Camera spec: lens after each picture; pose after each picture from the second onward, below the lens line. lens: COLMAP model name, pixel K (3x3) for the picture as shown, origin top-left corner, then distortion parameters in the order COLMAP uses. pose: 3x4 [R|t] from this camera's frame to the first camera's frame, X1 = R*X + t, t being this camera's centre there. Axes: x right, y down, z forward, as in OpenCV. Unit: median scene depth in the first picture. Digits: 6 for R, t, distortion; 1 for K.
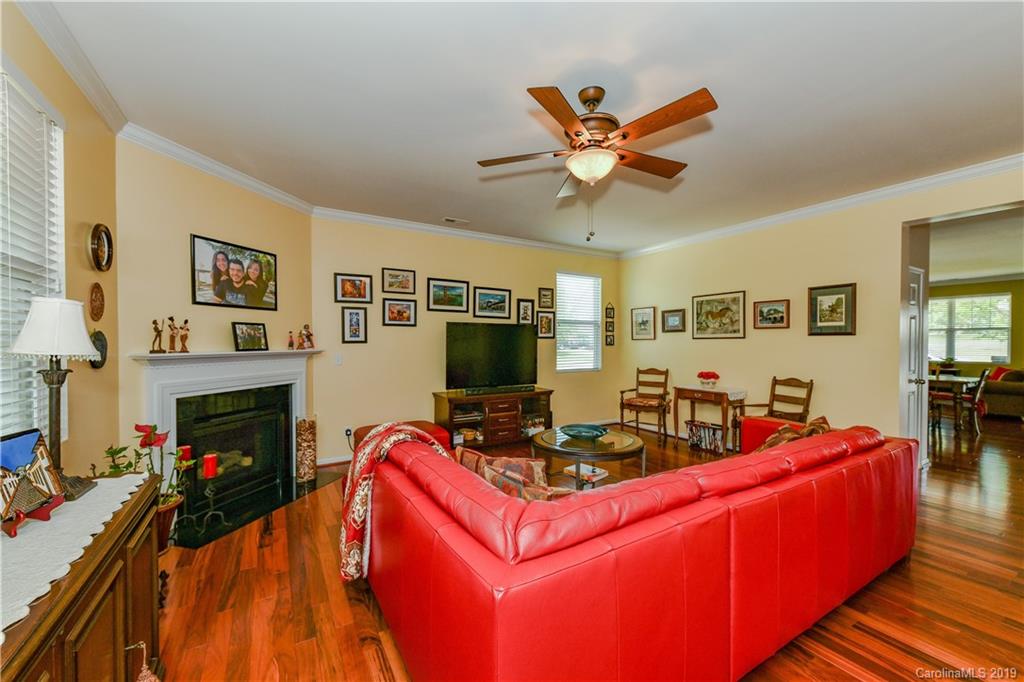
lens RADIAL K [[404.5, 0, 515.7], [0, 404.5, 342.2], [0, 0, 1]] dist [0.006999, -0.001457]
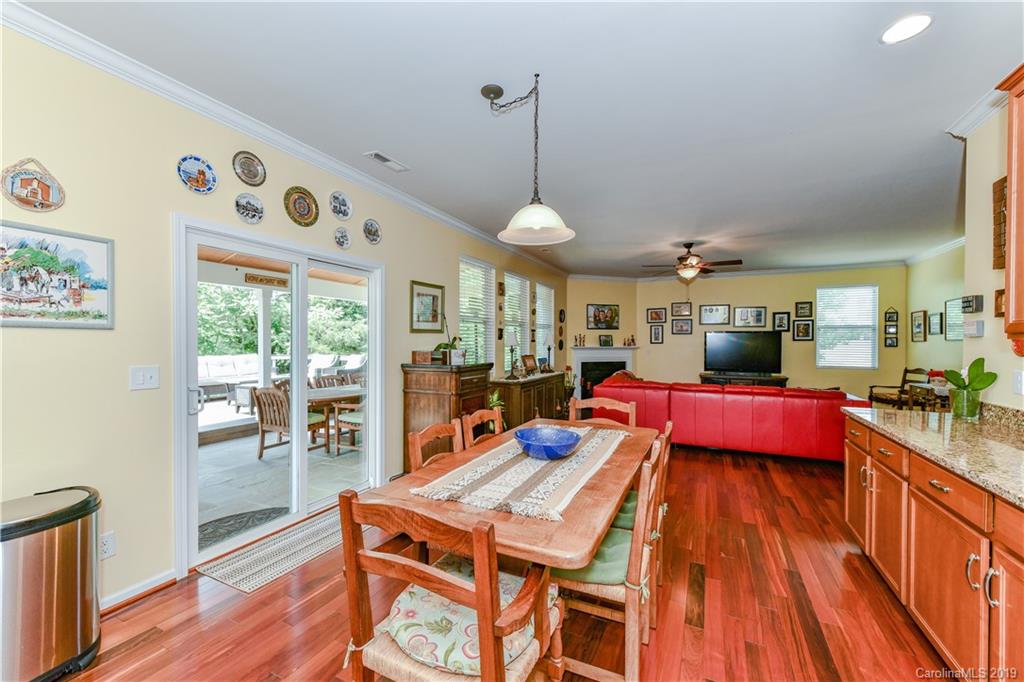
lens RADIAL K [[404.5, 0, 512.4], [0, 404.5, 348.0], [0, 0, 1]] dist [0.006999, -0.001457]
pose [[0.537045, 0.013735, -0.843442, 0.832774], [-0.004413, 0.999900, 0.013473, 0.000952], [0.843542, -0.003514, 0.537052, -0.606077]]
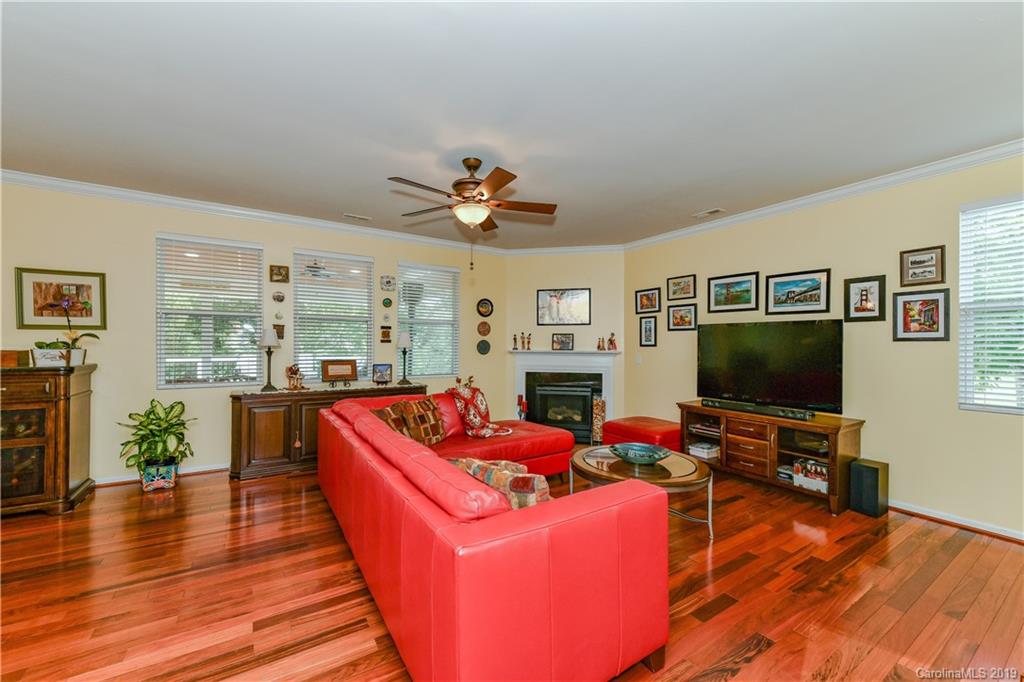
lens RADIAL K [[404.5, 0, 513.5], [0, 404.5, 345.1], [0, 0, 1]] dist [0.006999, -0.001457]
pose [[0.024414, 0.000833, -0.999702, 0.752162], [-0.009112, 0.999958, 0.000611, 0.001024], [0.999660, 0.009094, 0.024420, 0.542947]]
